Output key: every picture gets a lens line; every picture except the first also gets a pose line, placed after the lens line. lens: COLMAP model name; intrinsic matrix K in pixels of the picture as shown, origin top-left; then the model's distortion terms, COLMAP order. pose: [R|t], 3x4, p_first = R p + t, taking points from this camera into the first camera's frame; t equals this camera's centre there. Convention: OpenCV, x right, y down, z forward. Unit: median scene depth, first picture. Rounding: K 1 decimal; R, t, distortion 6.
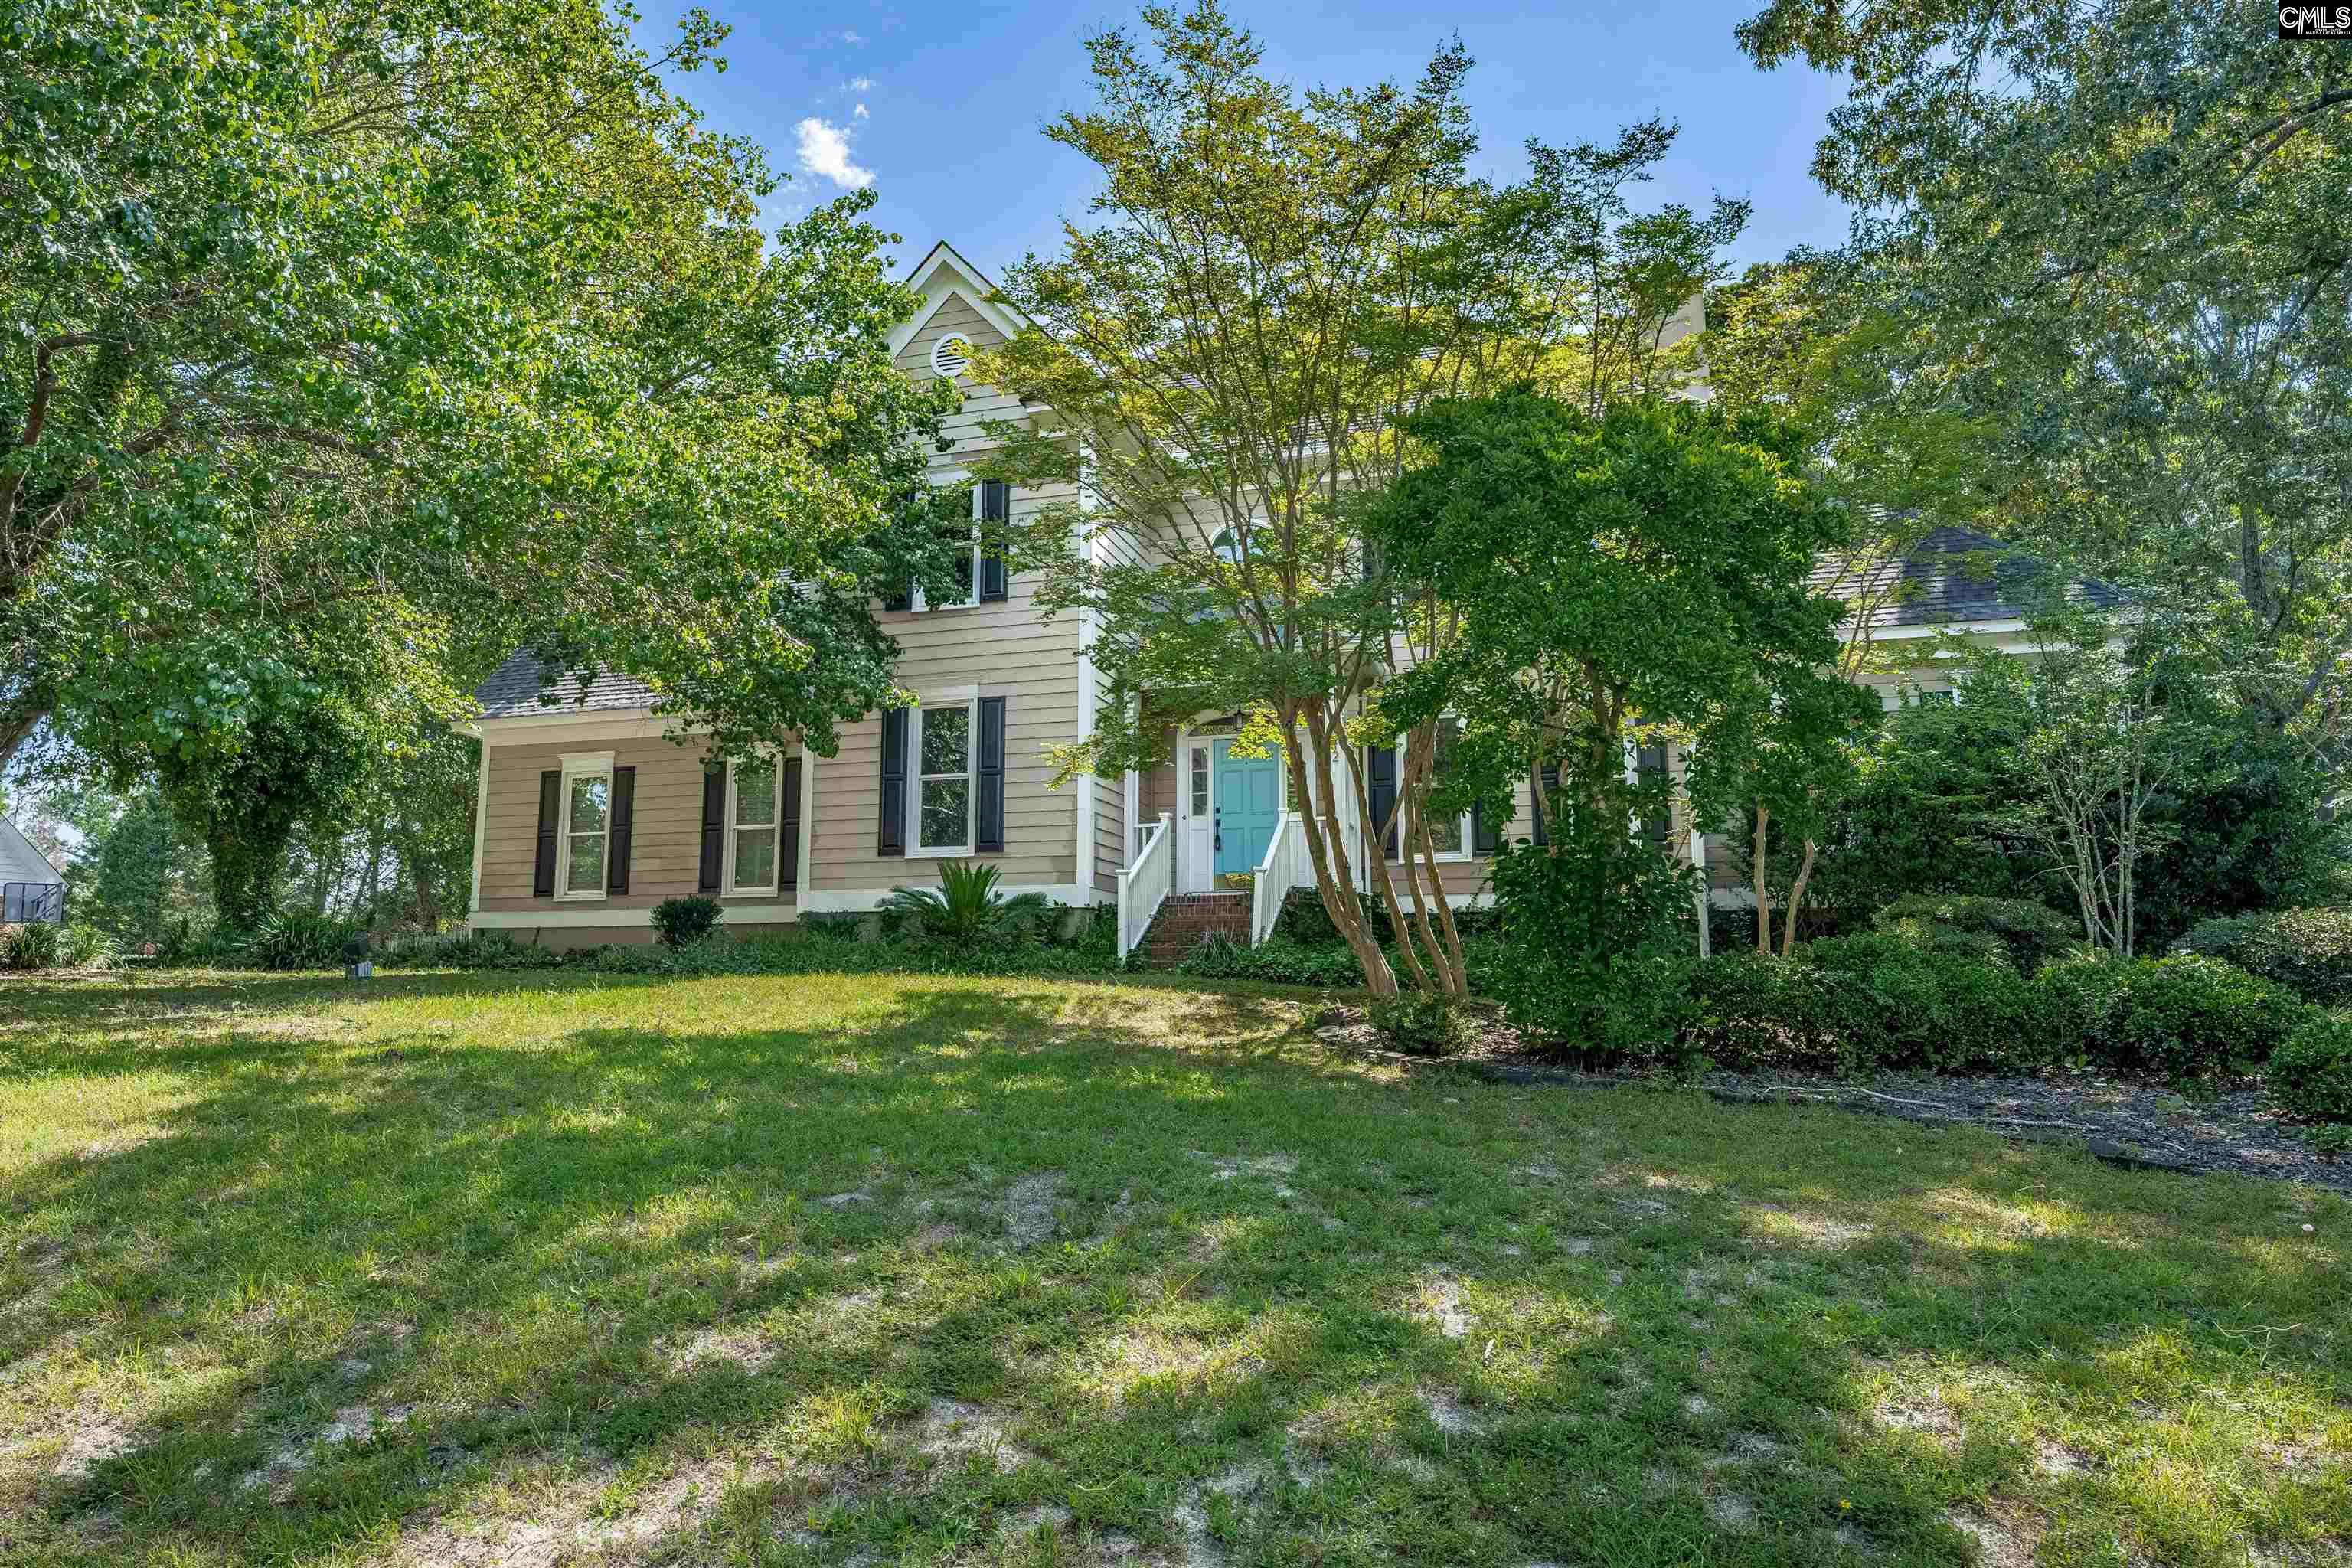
lens RADIAL K [[1456.9, 0, 1165.6], [0, 1456.9, 793.6], [0, 0, 1]] dist [-0.004041, -0.001197]
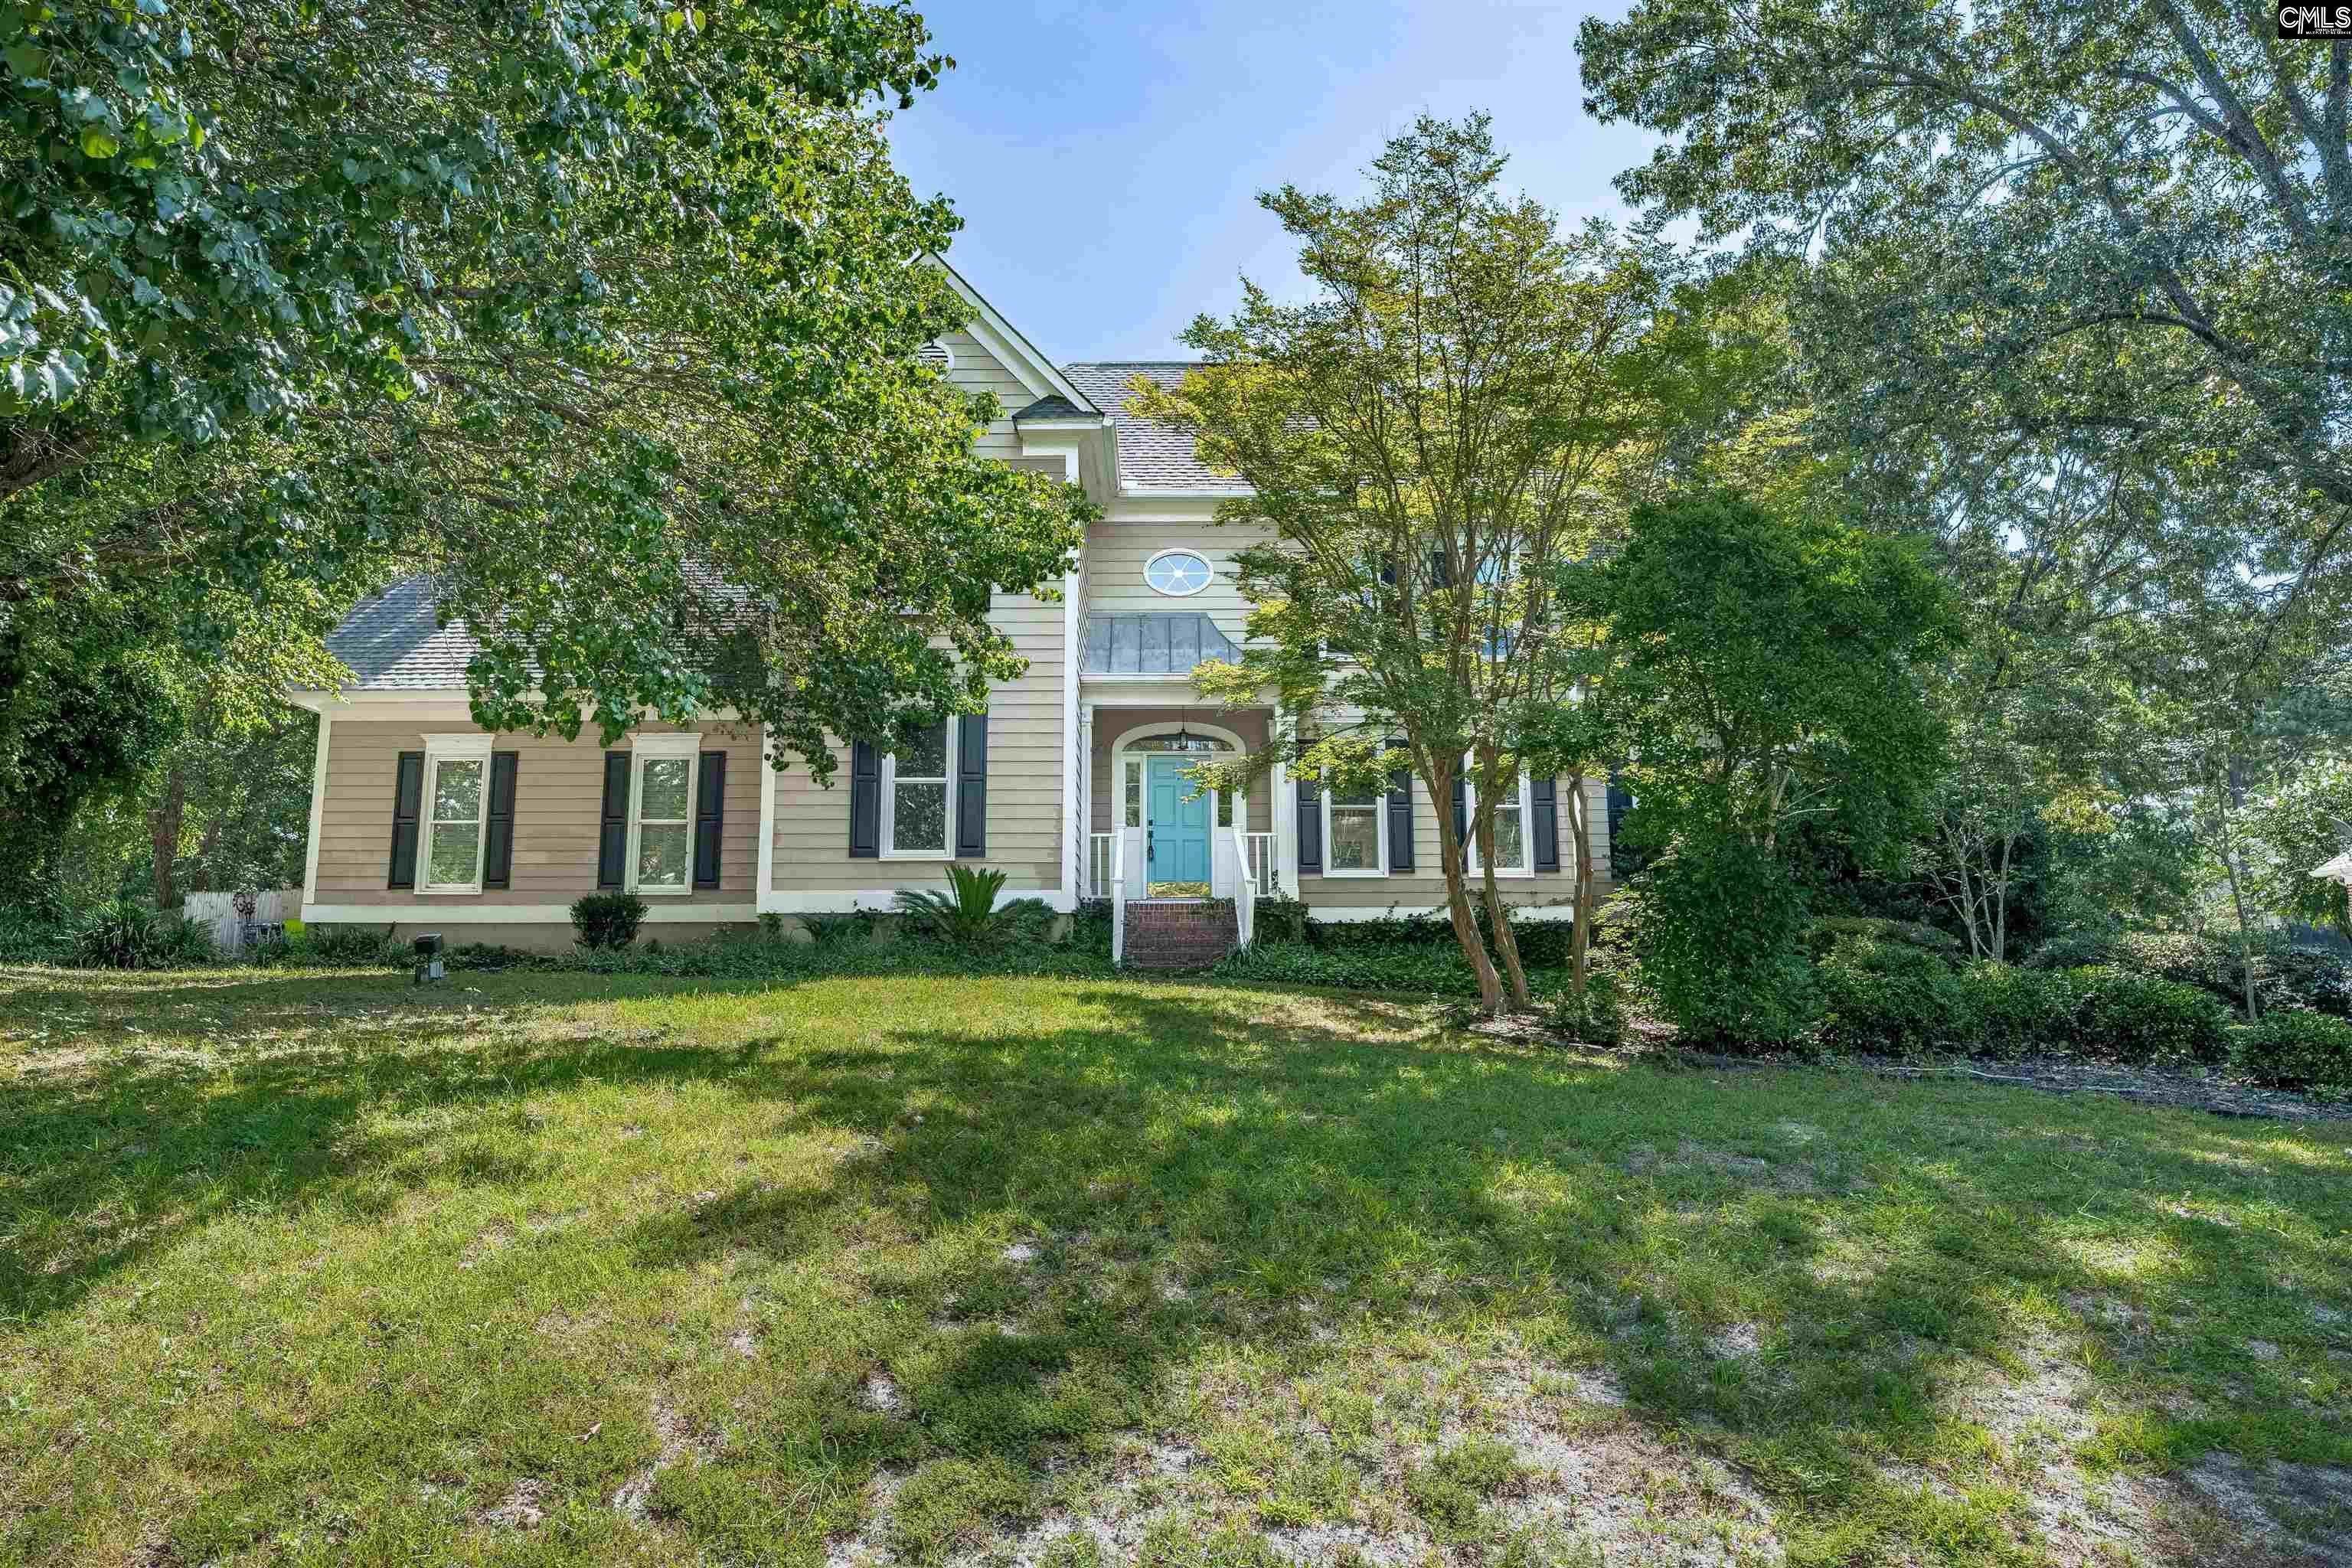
lens RADIAL K [[1456.9, 0, 1165.6], [0, 1456.9, 793.6], [0, 0, 1]] dist [-0.004041, -0.001197]
pose [[0.958299, 0.041767, 0.282699, -0.271356], [-0.040560, 0.999126, -0.010126, 0.000806], [-0.282874, -0.001762, 0.959155, -0.016550]]
